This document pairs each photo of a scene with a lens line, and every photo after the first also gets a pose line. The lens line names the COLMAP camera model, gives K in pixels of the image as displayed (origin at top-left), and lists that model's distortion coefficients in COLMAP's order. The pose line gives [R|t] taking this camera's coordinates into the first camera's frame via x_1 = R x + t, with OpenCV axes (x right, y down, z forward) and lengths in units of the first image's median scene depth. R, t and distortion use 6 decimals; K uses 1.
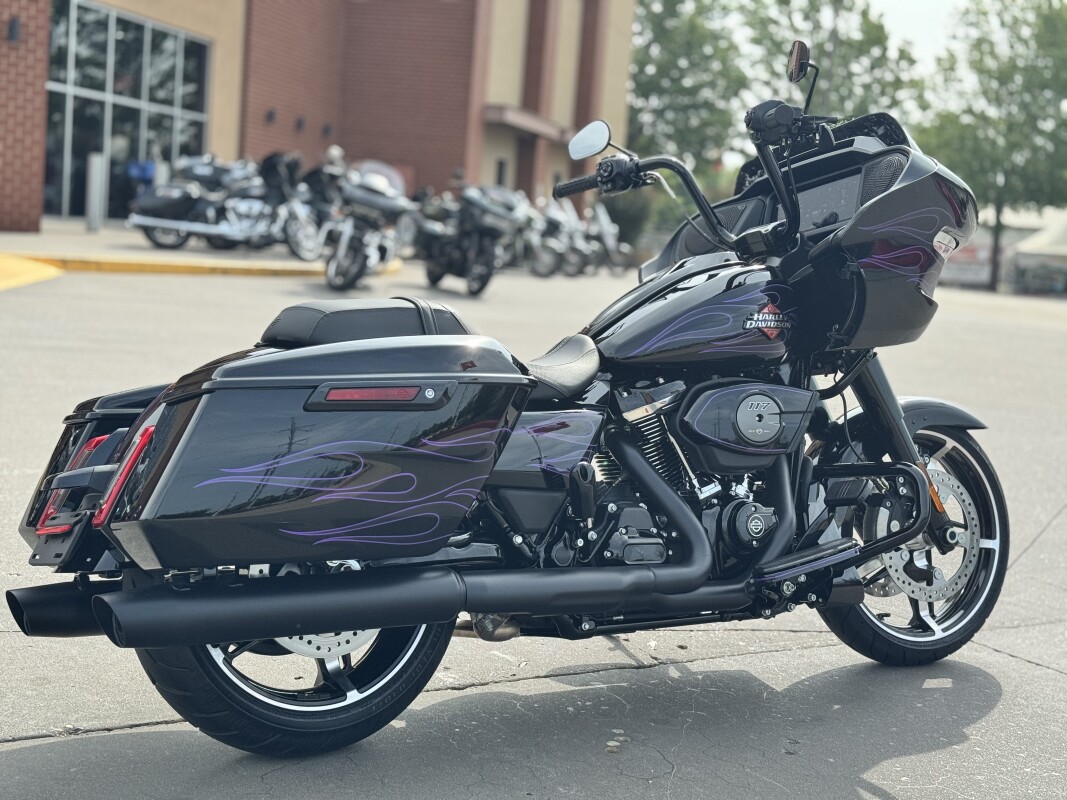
lens RADIAL K [[1496.6, 0, 533.5], [0, 1496.6, 400.0], [0, 0, 1]] dist [0.097863, -0.056735]
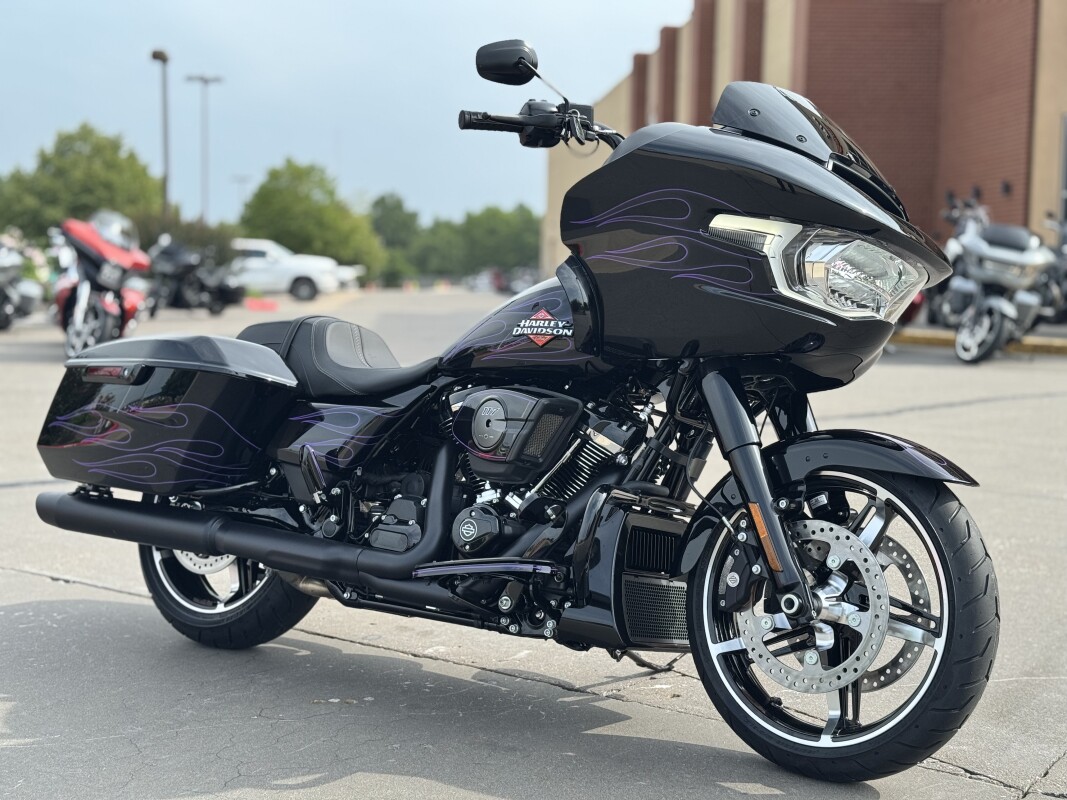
lens RADIAL K [[1473.4, 0, 517.4], [0, 1473.4, 403.1], [0, 0, 1]] dist [0.119491, 0.004338]
pose [[0.341048, 0.001711, -0.940044, 0.975911], [-0.089518, 0.995513, -0.030665, 0.024492], [0.935774, 0.094609, 0.339671, 0.623879]]
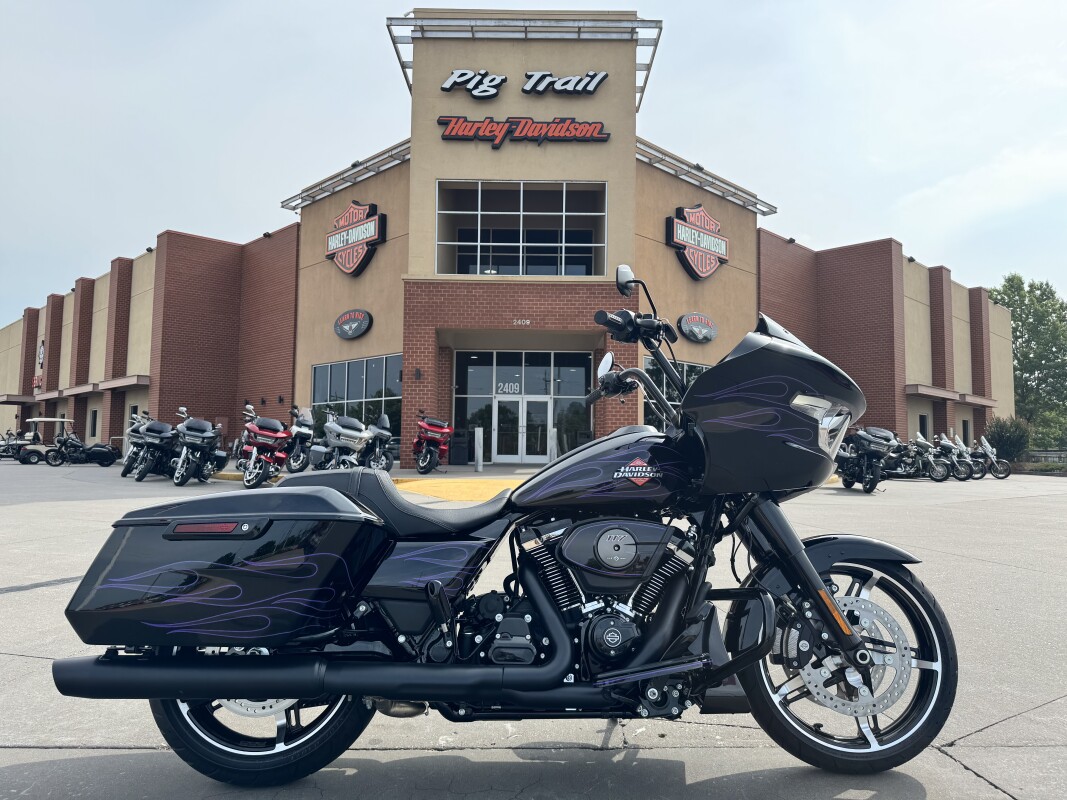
lens RADIAL K [[748.2, 0, 533.9], [0, 748.2, 387.4], [0, 0, 1]] dist [0.093133, -0.156651]
pose [[0.858684, -0.114766, -0.499490, 0.387096], [0.001392, 0.975123, -0.221659, 0.018771], [0.512503, 0.189640, 0.837483, 0.366233]]
